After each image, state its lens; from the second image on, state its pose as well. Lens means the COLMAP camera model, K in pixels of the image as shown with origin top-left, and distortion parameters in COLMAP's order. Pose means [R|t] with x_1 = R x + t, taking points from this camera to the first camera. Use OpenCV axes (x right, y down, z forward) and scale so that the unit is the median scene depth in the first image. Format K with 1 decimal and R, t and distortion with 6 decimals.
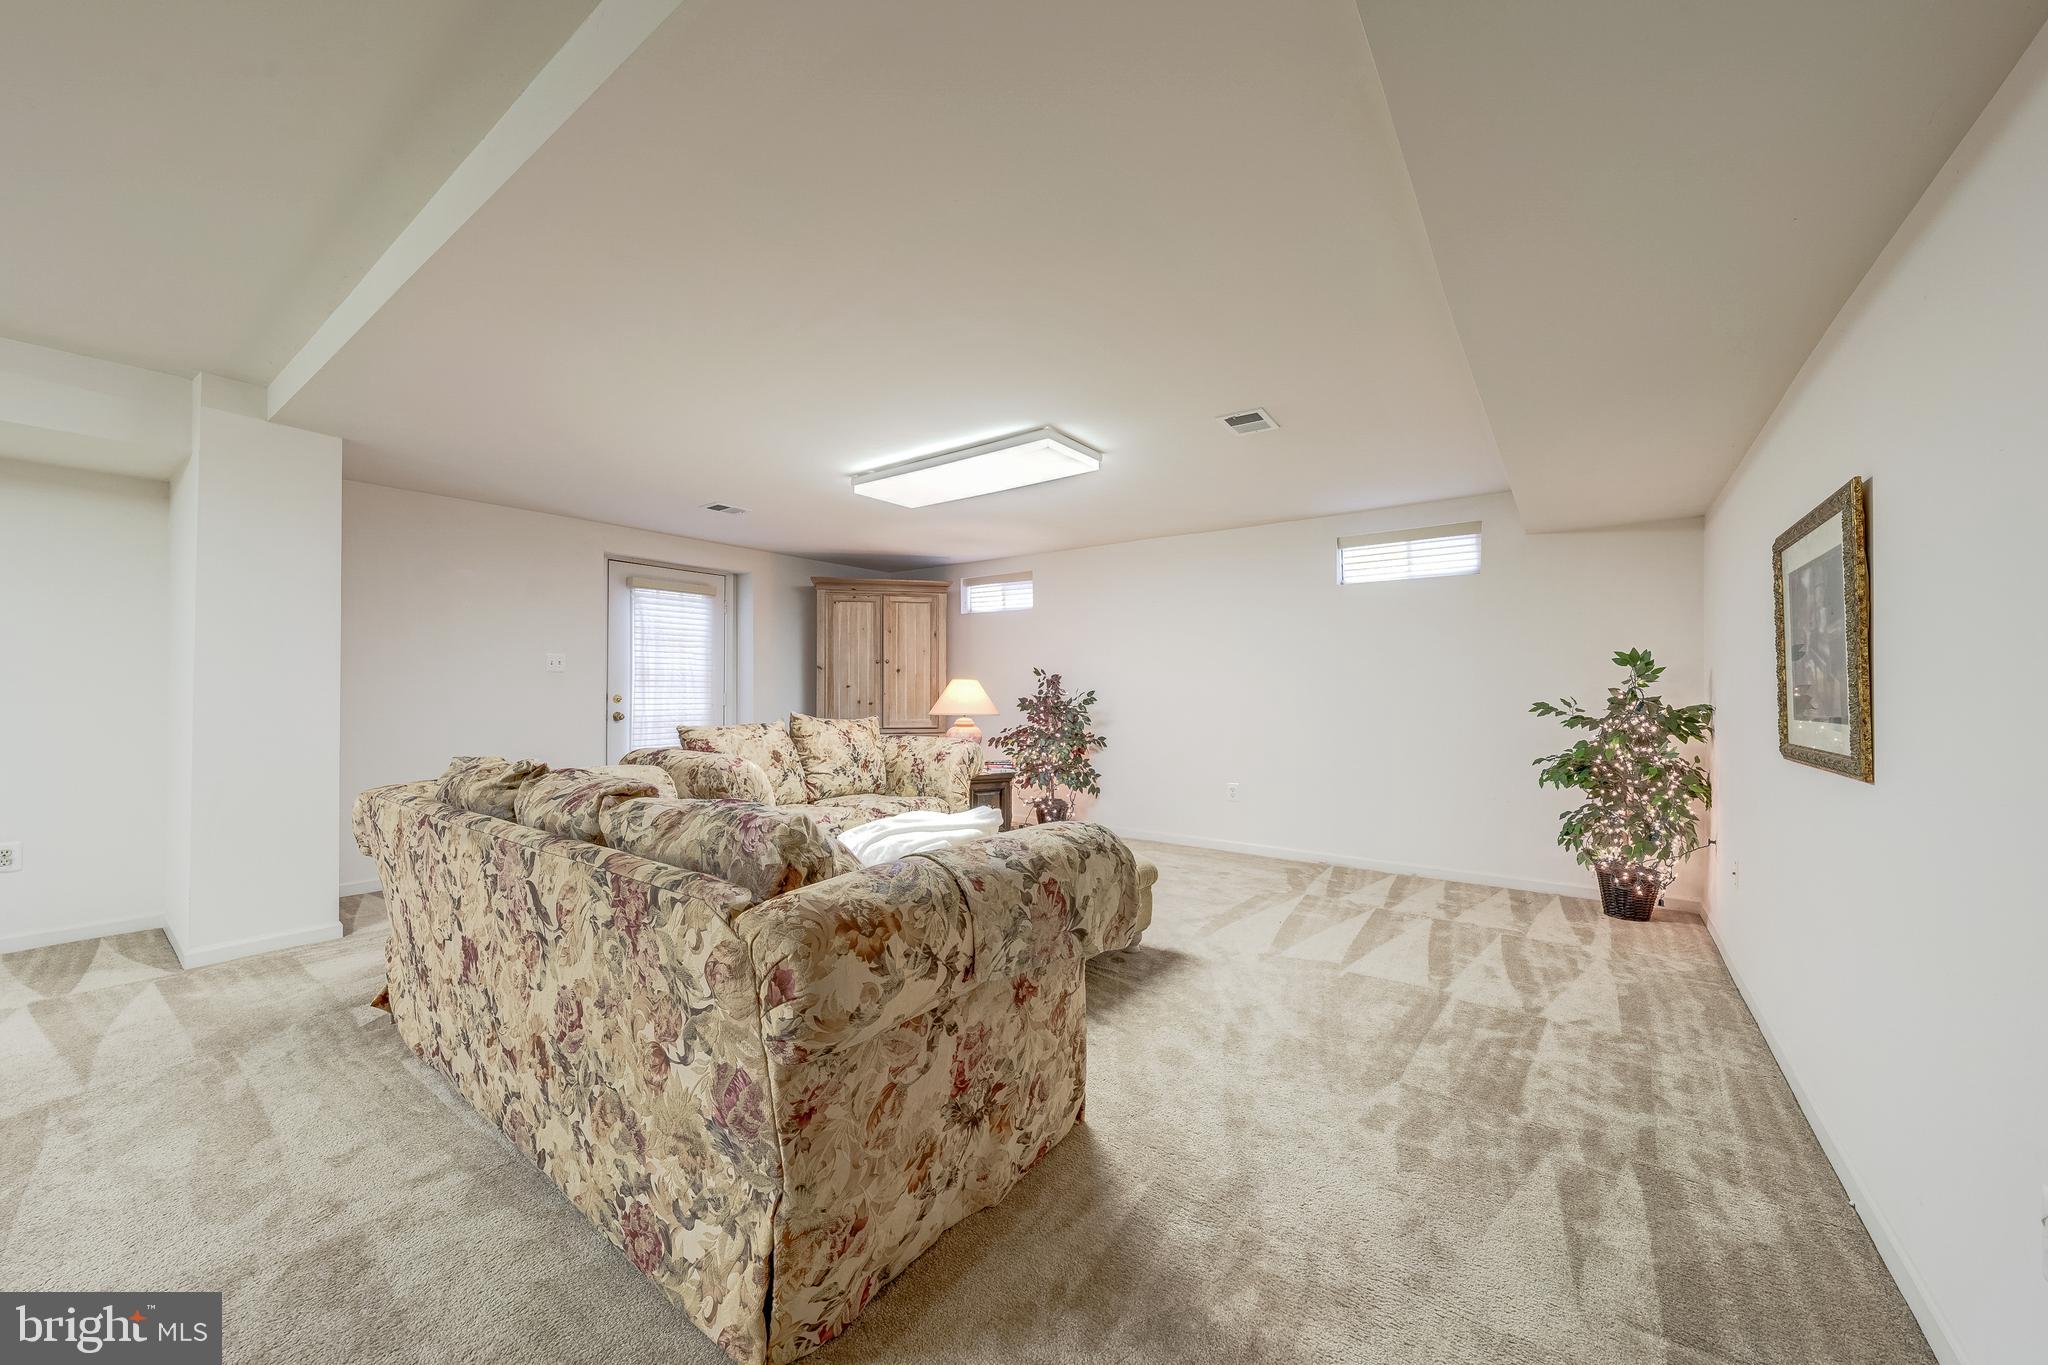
lens RADIAL K [[758.2, 0, 1014.3], [0, 758.2, 682.1], [0, 0, 1]] dist [-0.001321, -0.000089]
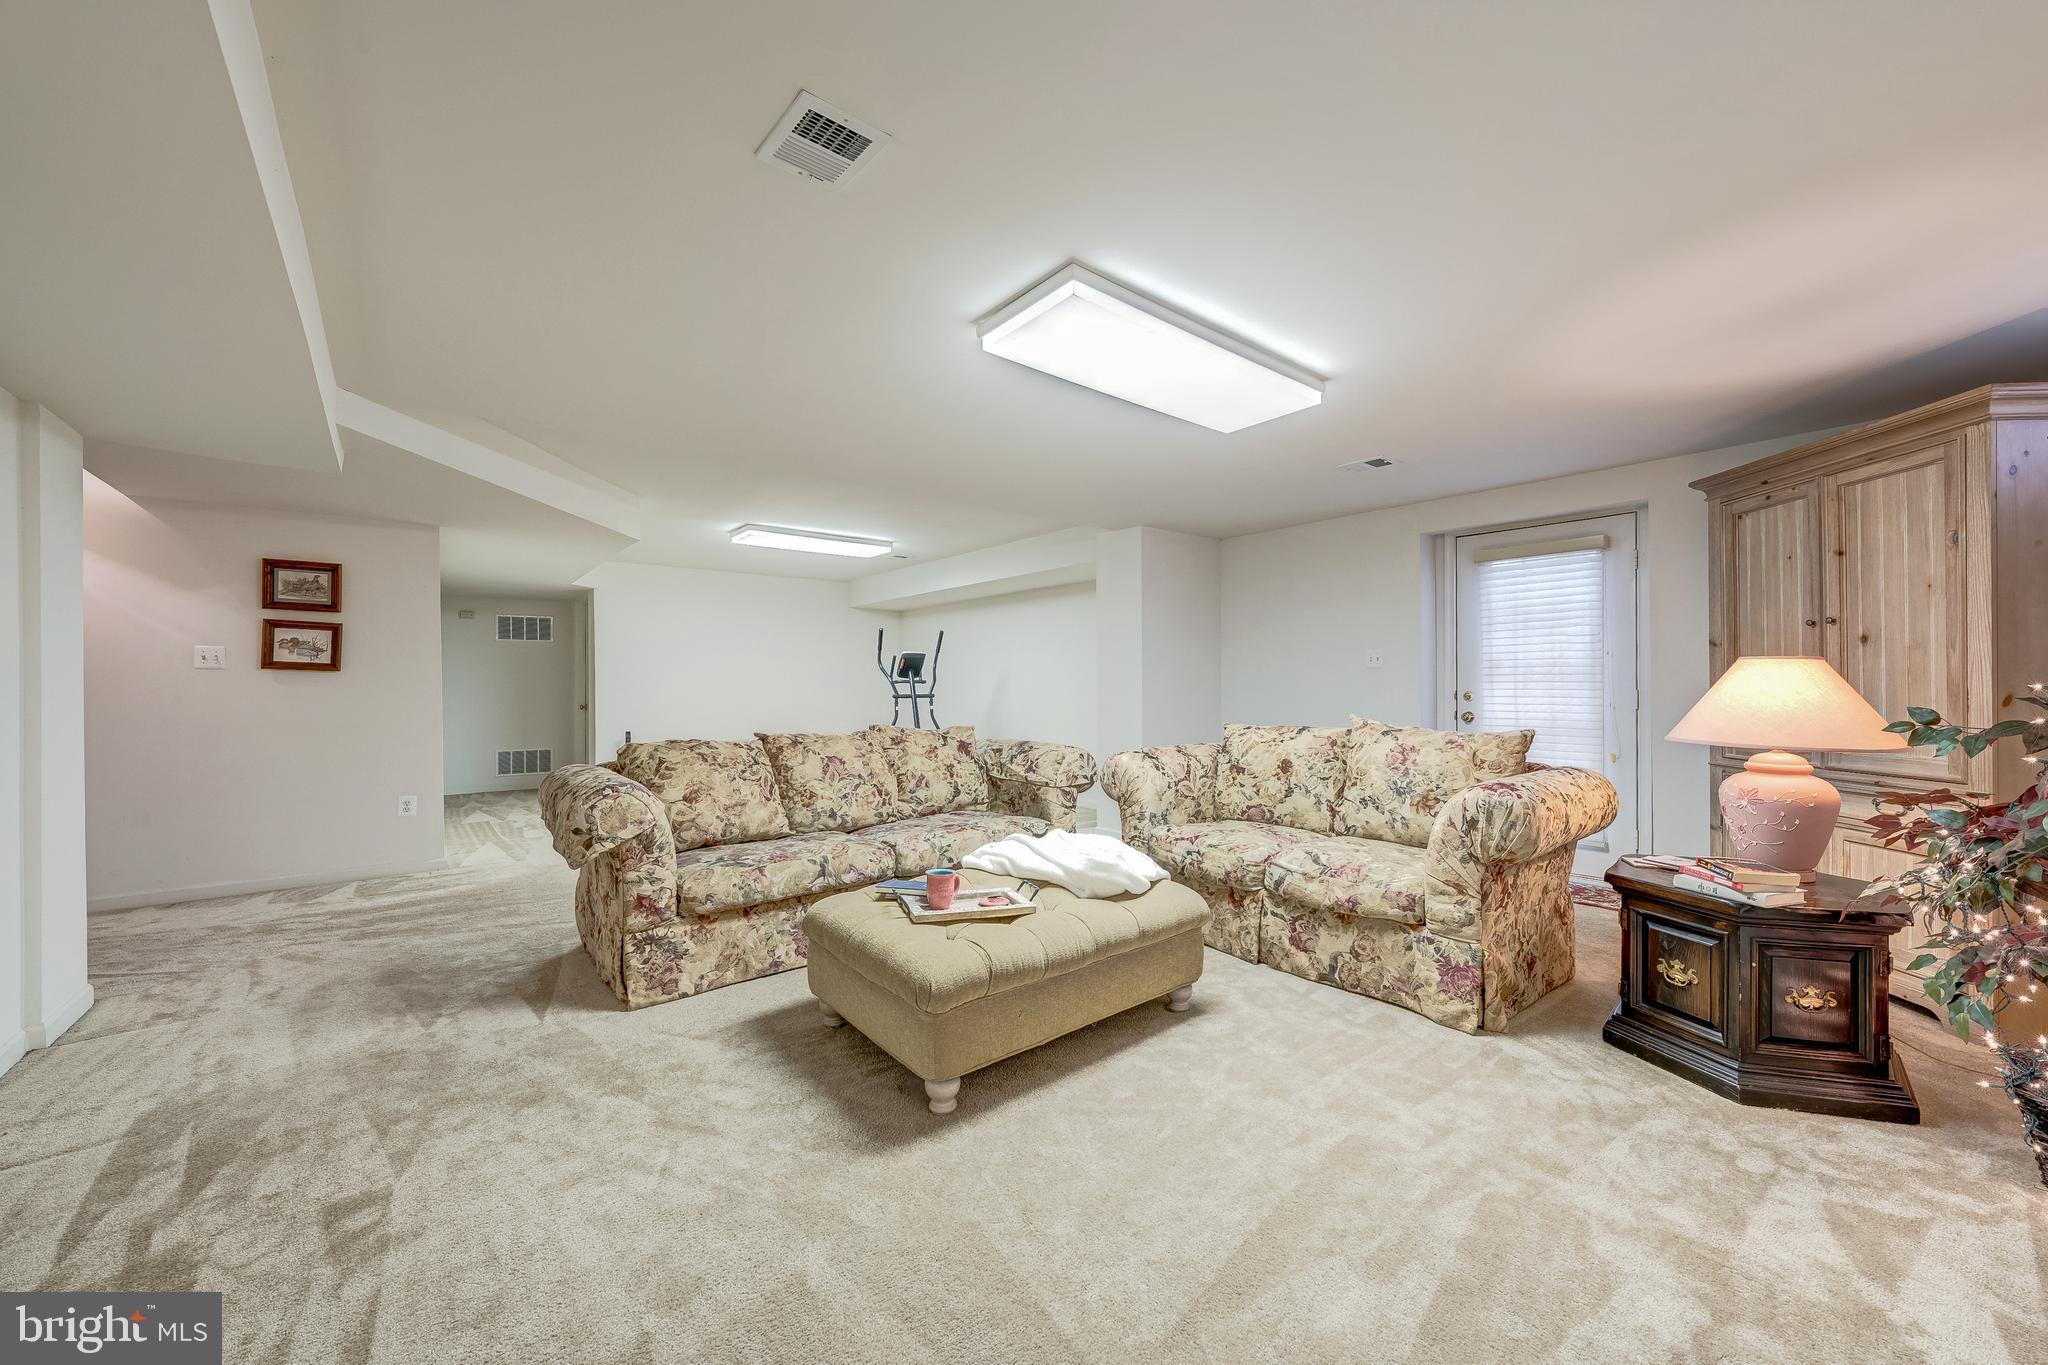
lens RADIAL K [[758.2, 0, 1014.0], [0, 758.2, 687.8], [0, 0, 1]] dist [-0.001321, -0.000089]
pose [[-0.253862, 0.000536, -0.967240, 0.440350], [0.016078, 0.999864, -0.003666, 0.007655], [0.967107, -0.016482, -0.253837, 0.720601]]
